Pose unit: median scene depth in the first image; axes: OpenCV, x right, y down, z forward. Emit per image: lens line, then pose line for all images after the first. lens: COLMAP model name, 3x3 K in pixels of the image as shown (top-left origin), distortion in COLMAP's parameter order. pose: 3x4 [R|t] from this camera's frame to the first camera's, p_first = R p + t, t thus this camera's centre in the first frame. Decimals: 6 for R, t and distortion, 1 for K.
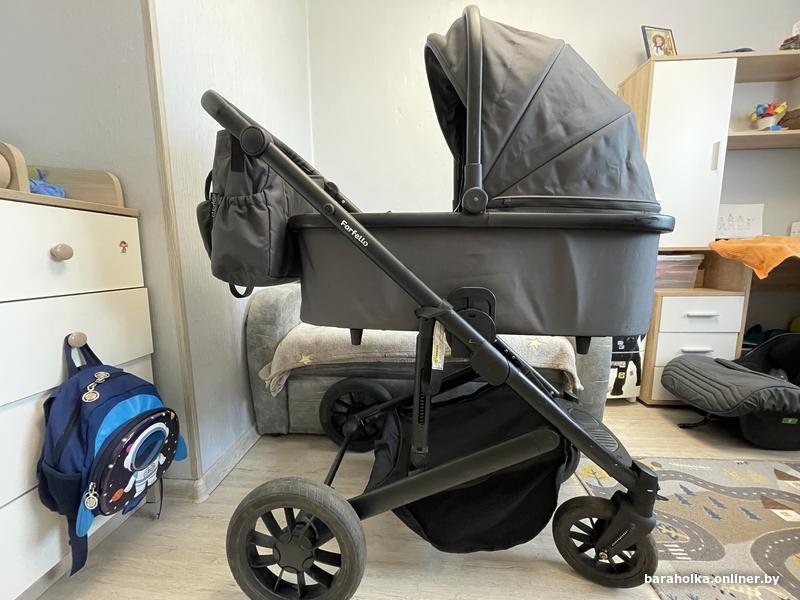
lens RADIAL K [[296.6, 0, 400.0], [0, 296.6, 300.0], [0, 0, 1]] dist [-0.024473, 0.000080]
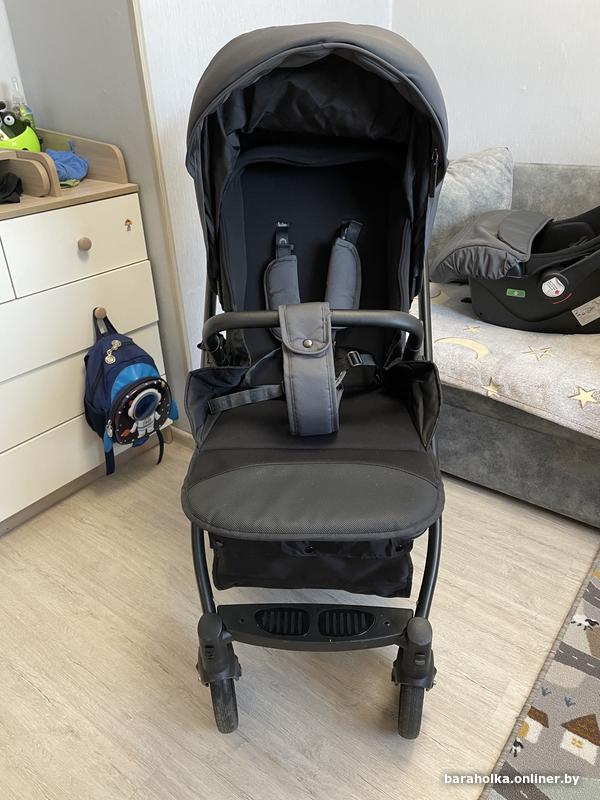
lens RADIAL K [[604.4, 0, 294.3], [0, 604.4, 398.7], [0, 0, 1]] dist [0.085140, -0.107439]
pose [[0.806631, 0.260493, -0.530556, 1.084603], [-0.046650, 0.922900, 0.382203, -0.576293], [0.589211, -0.283546, 0.756592, -0.634769]]
